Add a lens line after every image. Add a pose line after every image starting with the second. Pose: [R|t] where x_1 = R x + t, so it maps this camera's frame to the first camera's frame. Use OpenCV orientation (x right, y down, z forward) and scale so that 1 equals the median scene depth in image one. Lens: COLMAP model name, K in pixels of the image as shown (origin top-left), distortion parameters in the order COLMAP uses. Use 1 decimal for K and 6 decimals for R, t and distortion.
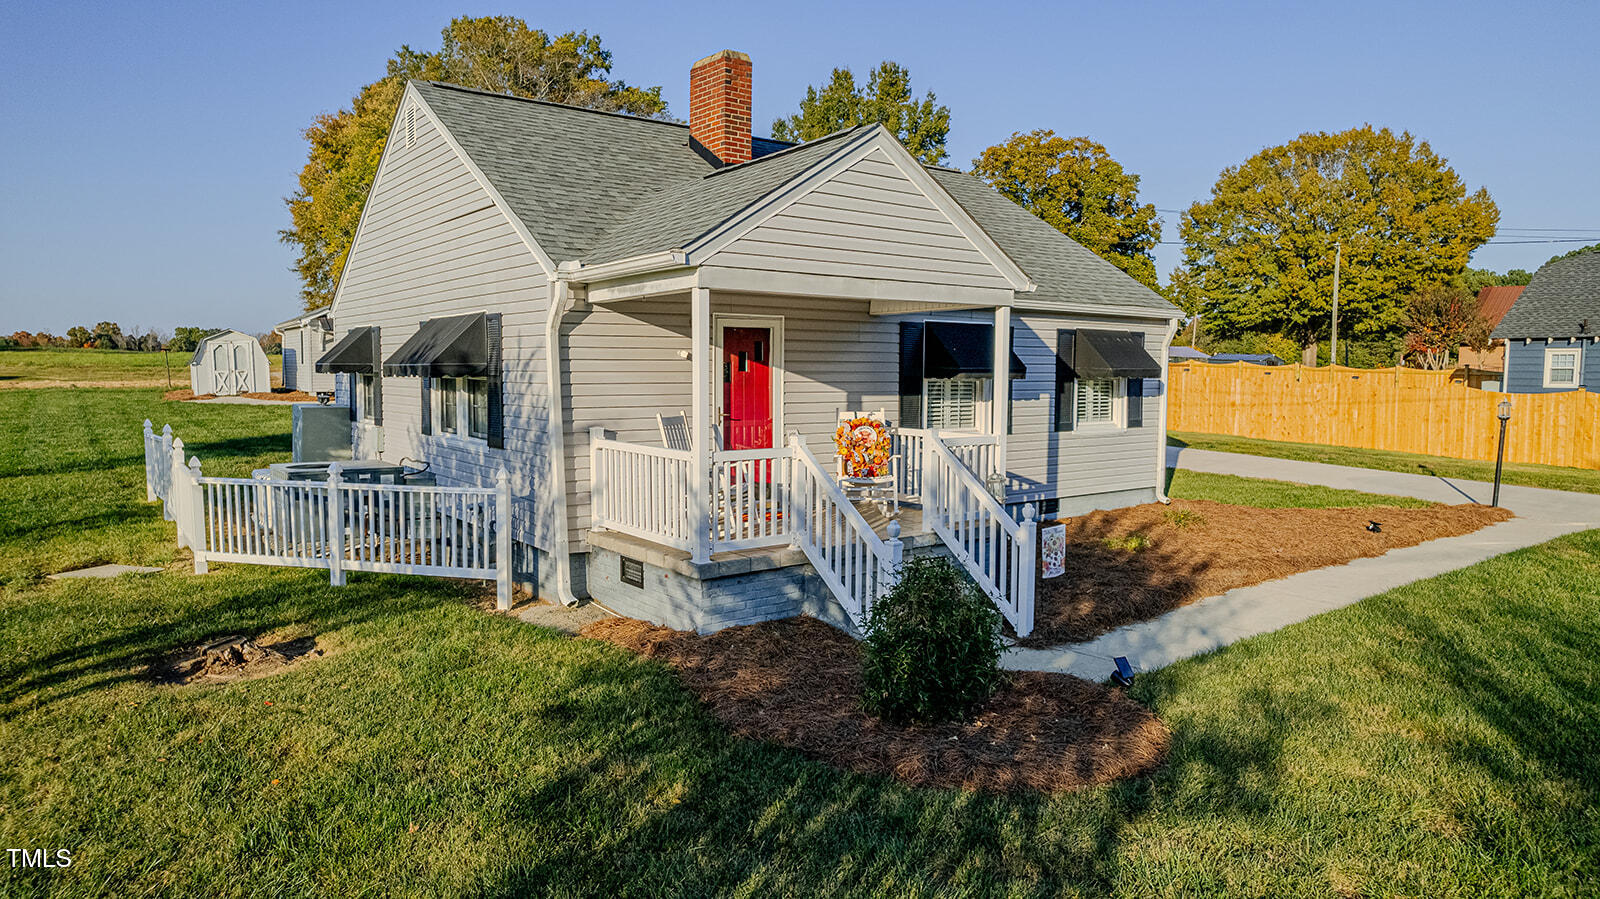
lens RADIAL K [[1012.8, 0, 787.1], [0, 1012.8, 447.1], [0, 0, 1]] dist [-0.100123, 0.085431]
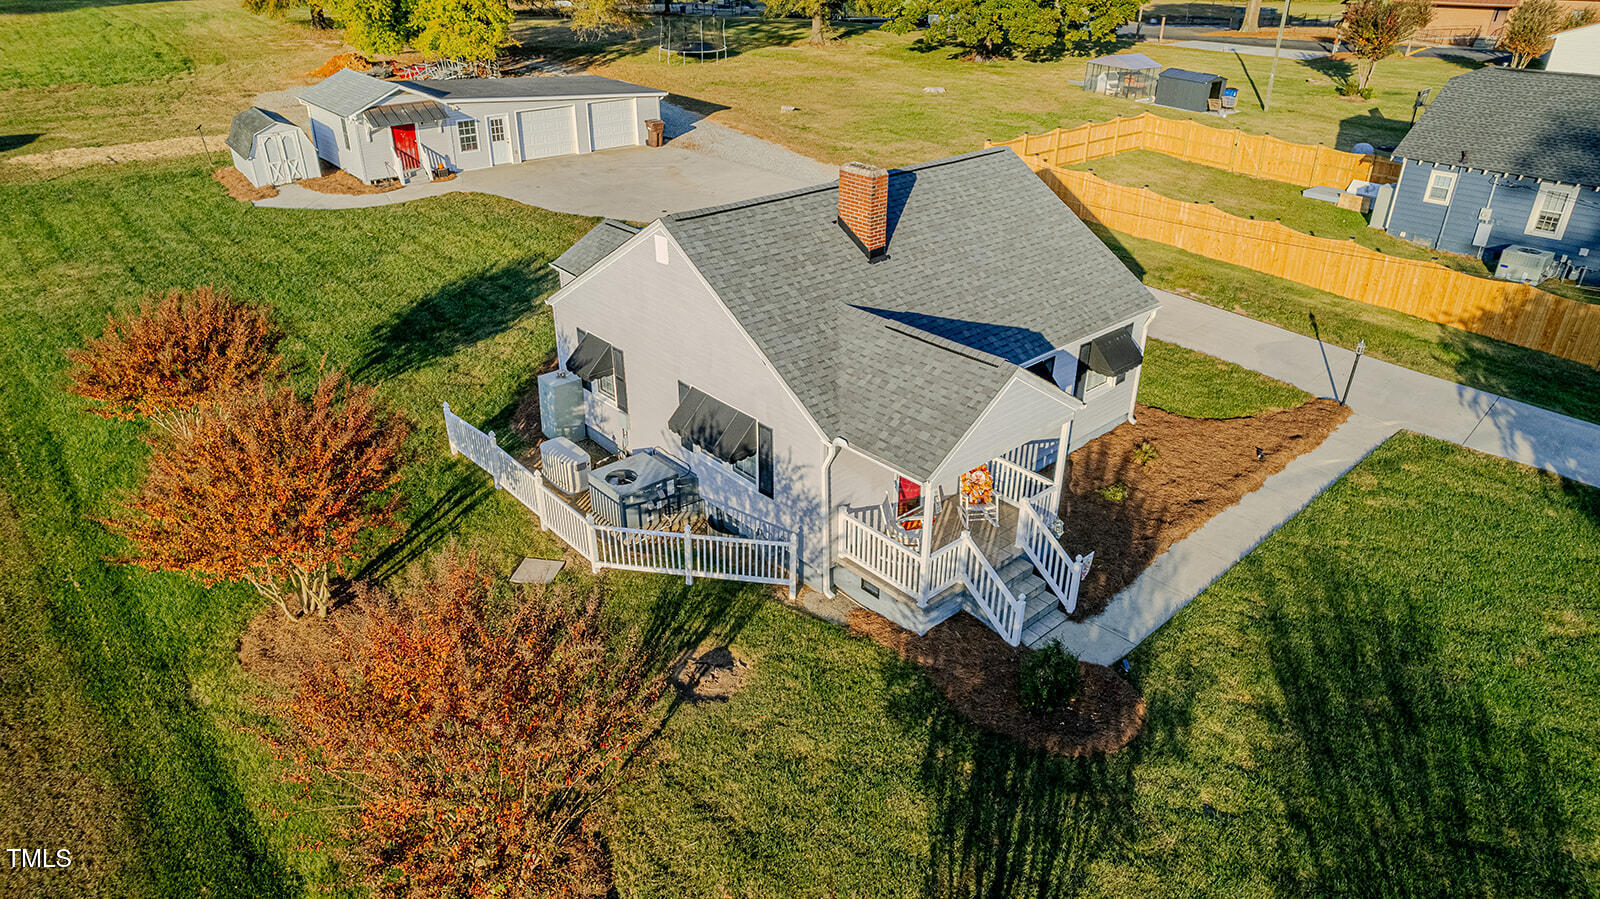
lens RADIAL K [[982.6, 0, 800.0], [0, 982.6, 449.5], [0, 0, 1]] dist [-0.016192, 0.000245]
pose [[0.995545, -0.050507, 0.079614, -0.320588], [0.013744, 0.913133, 0.407431, -0.662310], [-0.093276, -0.404522, 0.909759, -0.434351]]
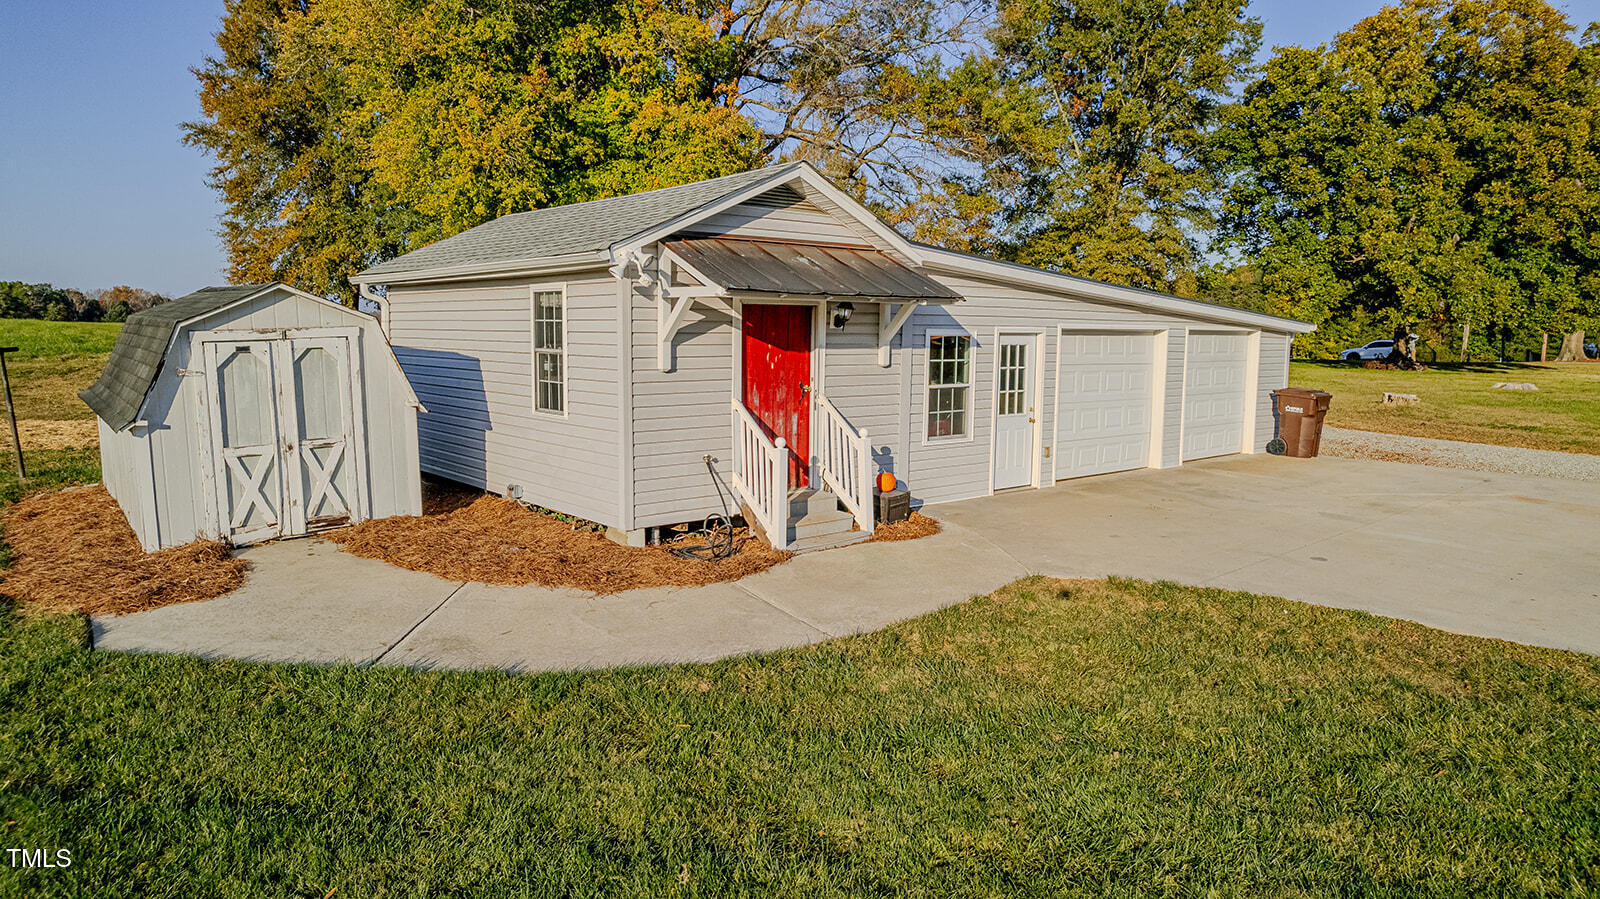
lens RADIAL K [[1000.2, 0, 800.0], [0, 1000.2, 449.5], [0, 0, 1]] dist [-0.017820, -0.000284]
pose [[0.992804, -0.010328, 0.119300, -1.417100], [0.005043, 0.998996, 0.044521, -0.267152], [-0.119640, -0.043599, 0.991860, 2.245547]]
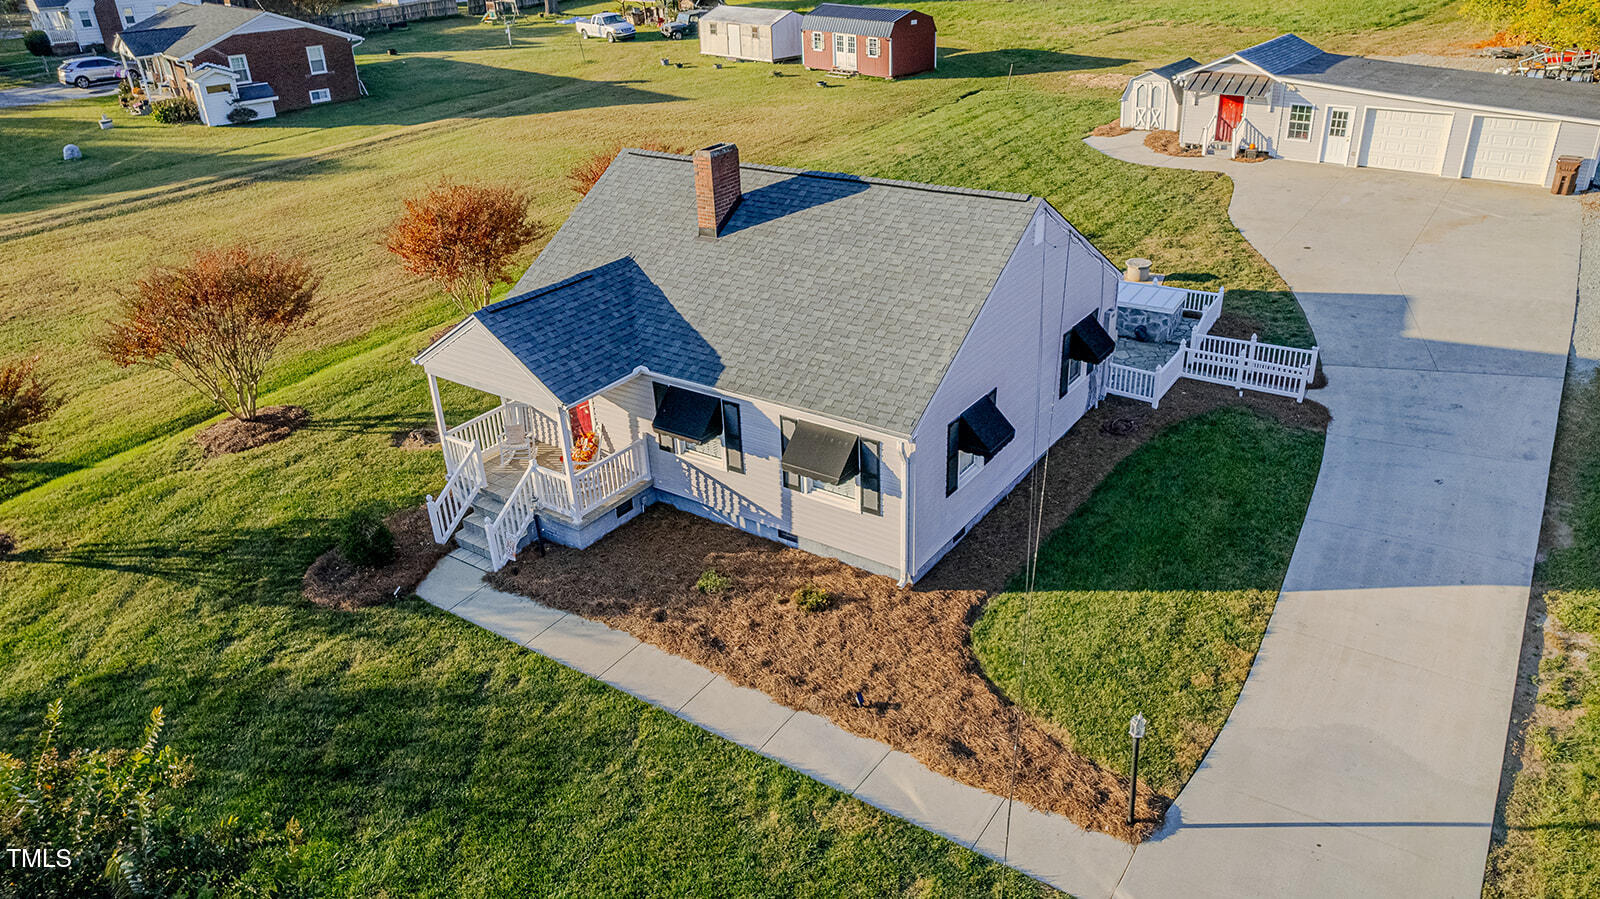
lens RADIAL K [[1103.0, 0, 851.9], [0, 1103.0, 446.8], [0, 0, 1]] dist [-0.006141, -0.000616]
pose [[0.340586, 0.415016, -0.843660, 1.671064], [-0.047970, 0.903809, 0.425239, -0.759264], [0.938989, -0.104360, 0.327733, 0.708052]]
